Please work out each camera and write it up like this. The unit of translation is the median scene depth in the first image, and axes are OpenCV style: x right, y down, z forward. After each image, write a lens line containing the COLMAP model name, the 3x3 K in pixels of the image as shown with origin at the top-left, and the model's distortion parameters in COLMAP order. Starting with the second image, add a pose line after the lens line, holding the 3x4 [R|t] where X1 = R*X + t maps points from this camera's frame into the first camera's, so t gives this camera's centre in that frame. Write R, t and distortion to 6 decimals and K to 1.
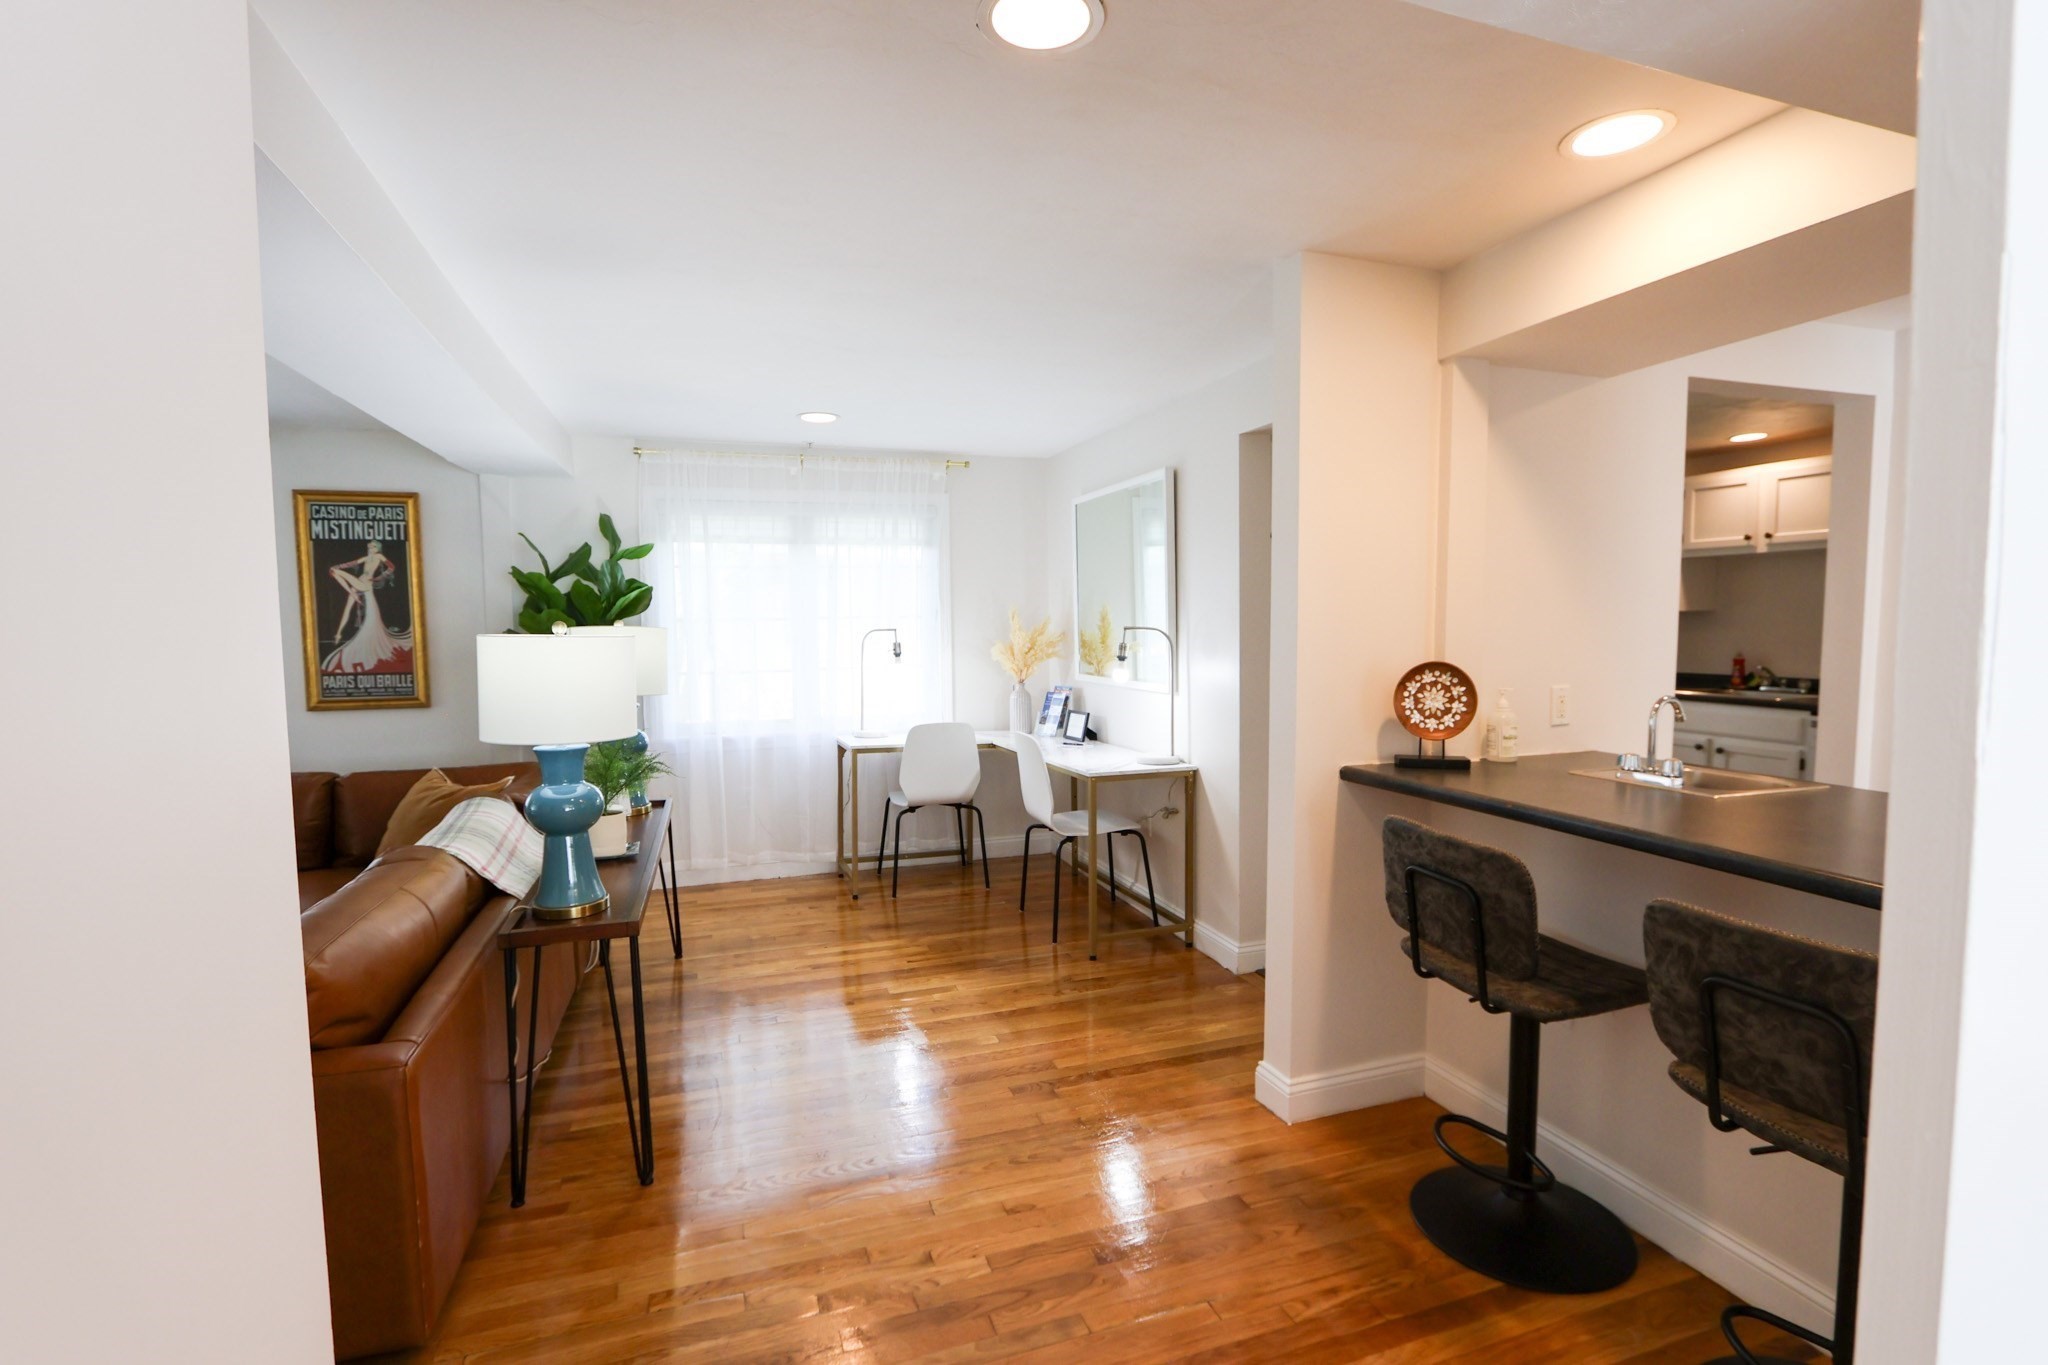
lens RADIAL K [[941.1, 0, 1027.3], [0, 941.1, 690.7], [0, 0, 1]] dist [-0.019144, 0.001749]
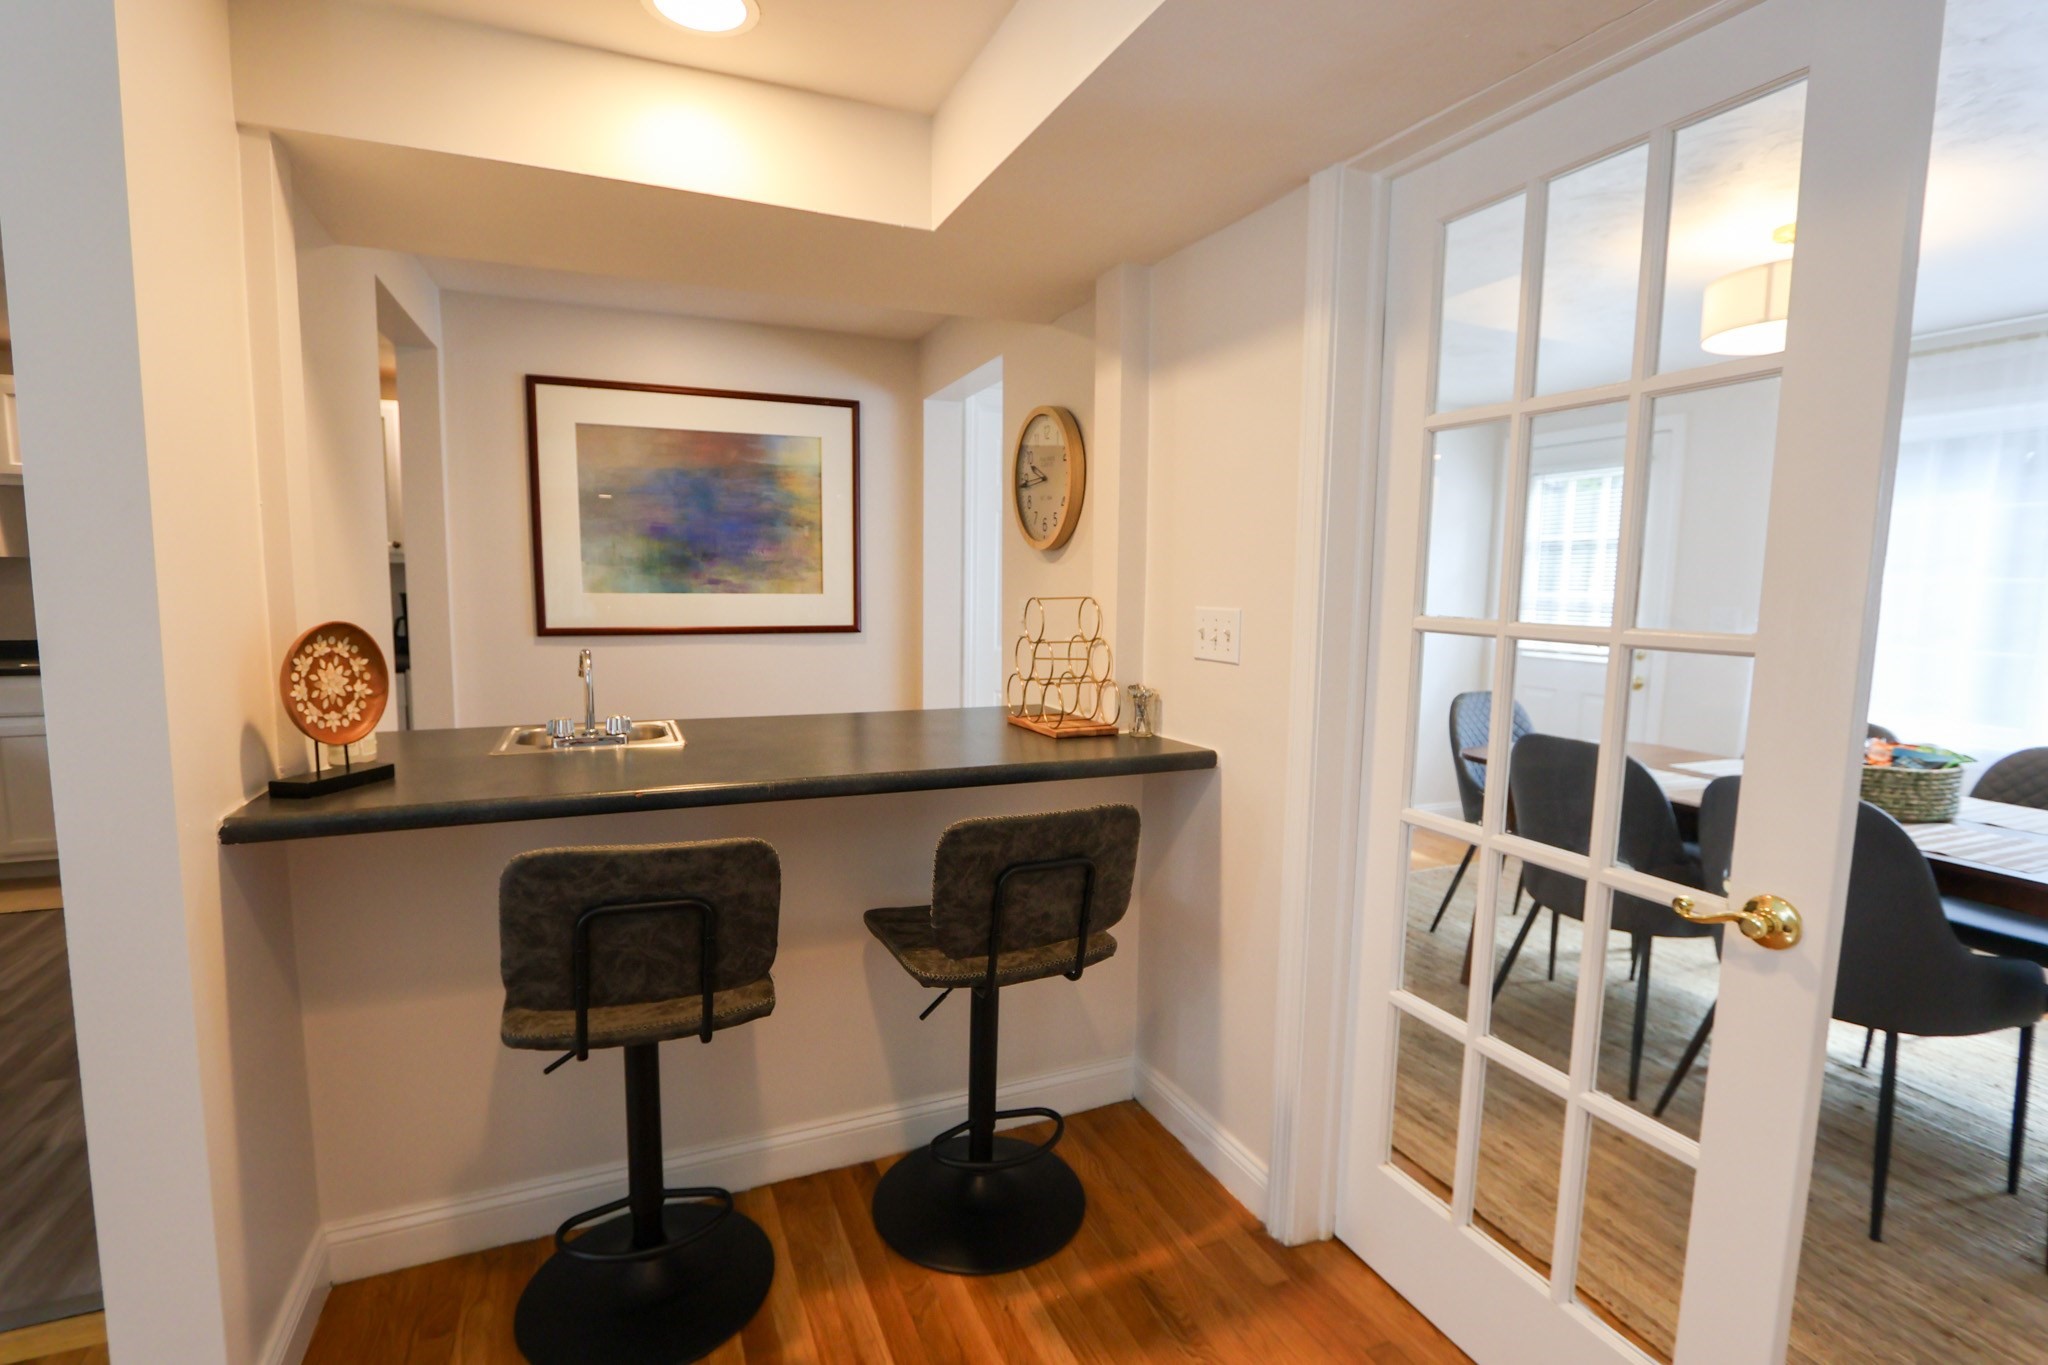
lens RADIAL K [[941.1, 0, 1021.1], [0, 941.1, 687.7], [0, 0, 1]] dist [-0.019144, 0.001749]
pose [[-0.085248, -0.101522, 0.991174, -0.133375], [0.057957, 0.992606, 0.106654, -0.015339], [-0.994673, 0.066538, -0.078734, 0.330982]]
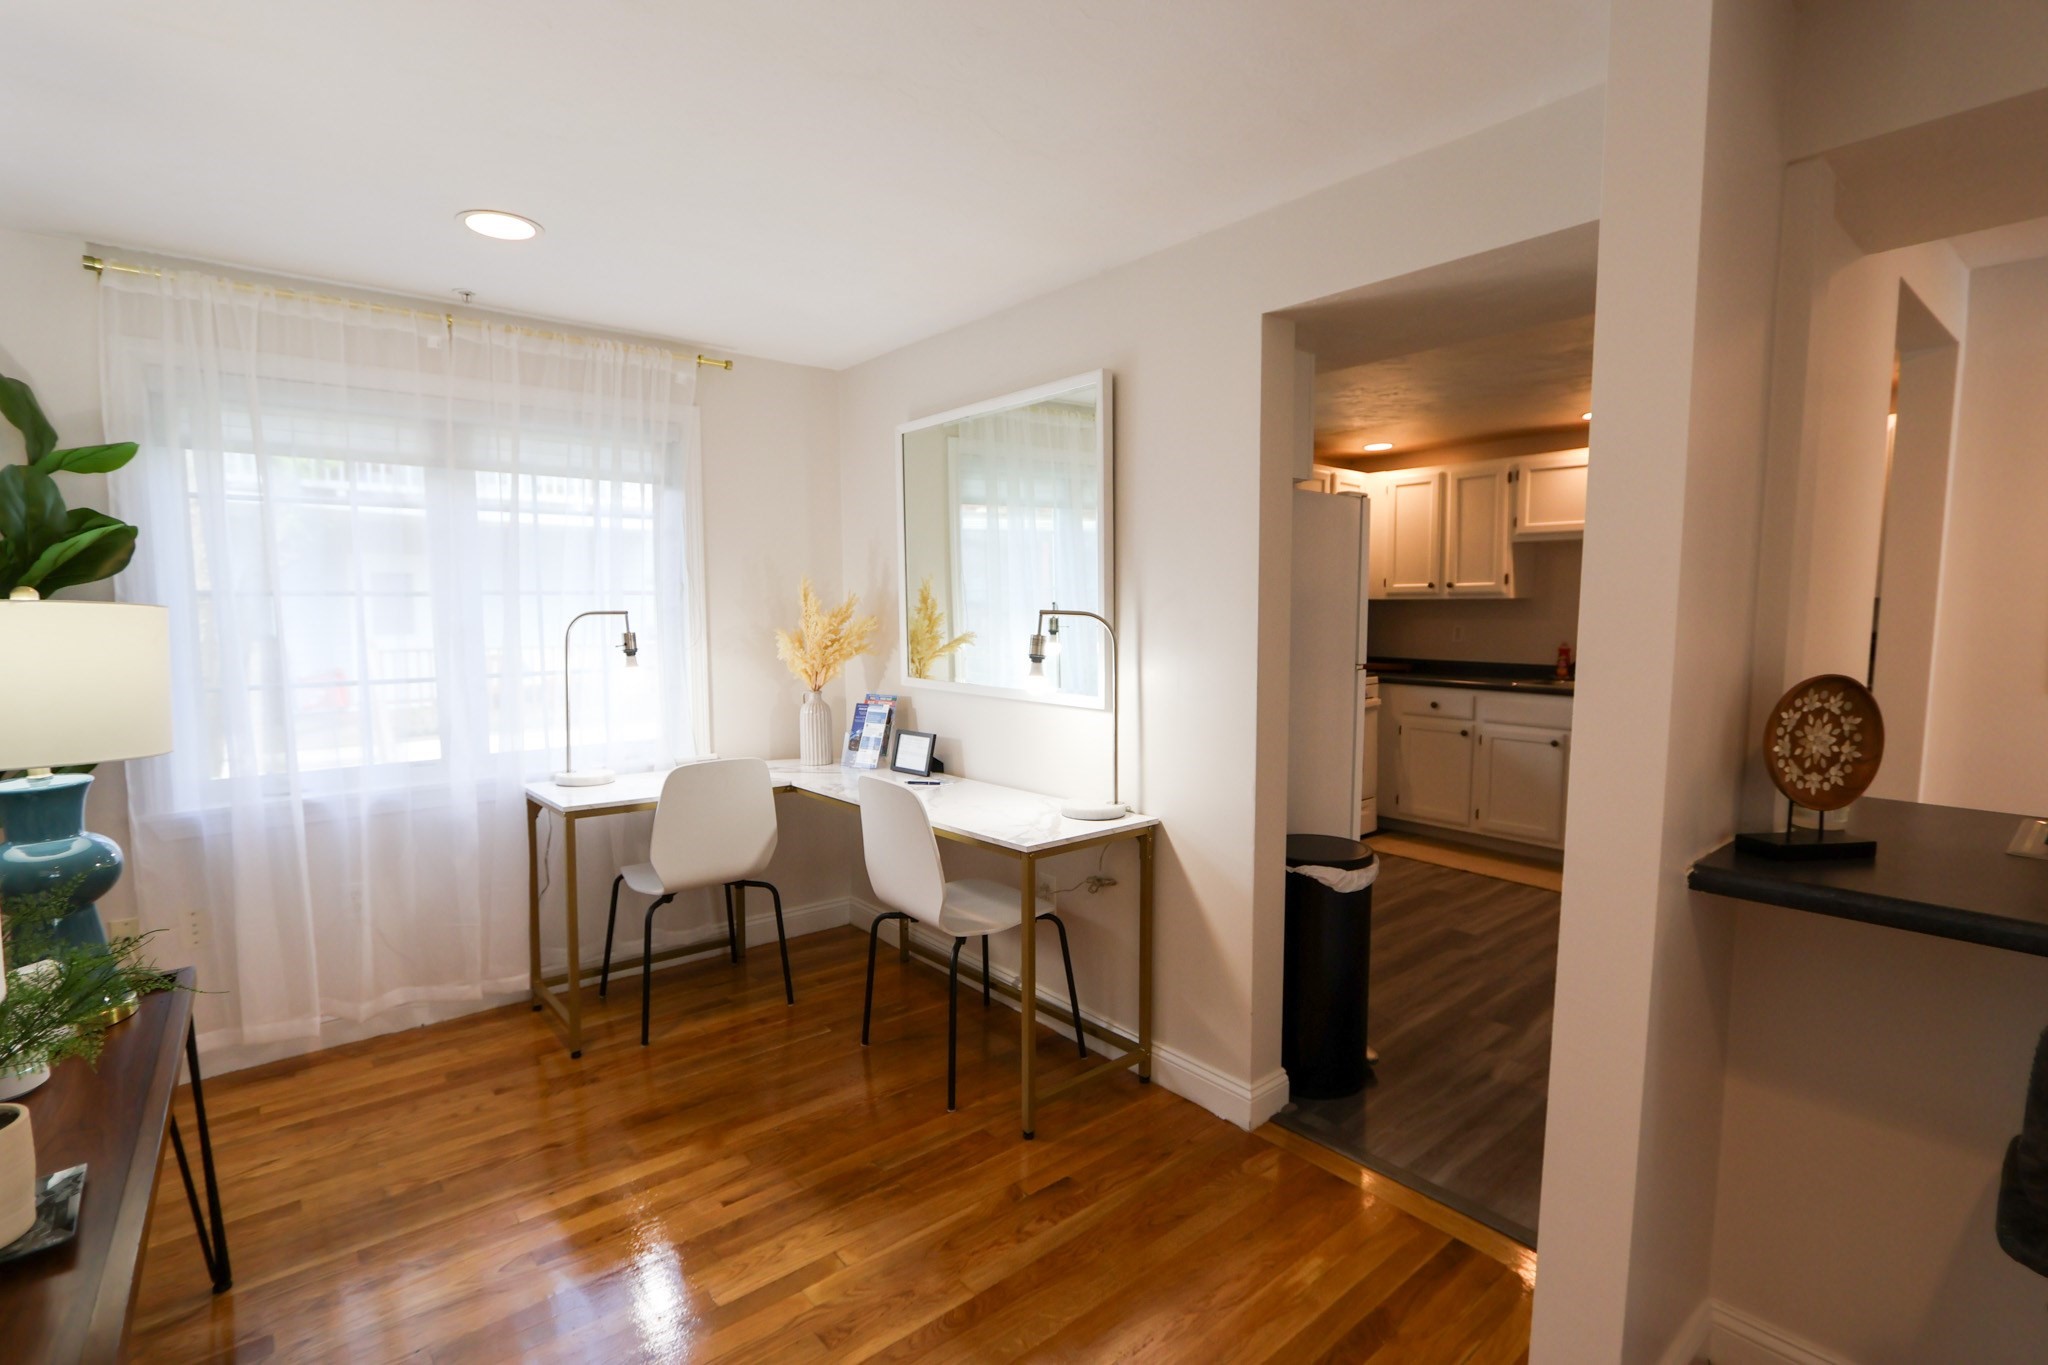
lens RADIAL K [[941.1, 0, 1029.8], [0, 941.1, 690.6], [0, 0, 1]] dist [-0.019144, 0.001749]
pose [[0.933944, -0.022234, 0.356727, -0.128403], [0.016577, 0.999684, 0.018908, -0.022695], [-0.357035, -0.011746, 0.934017, 0.361410]]
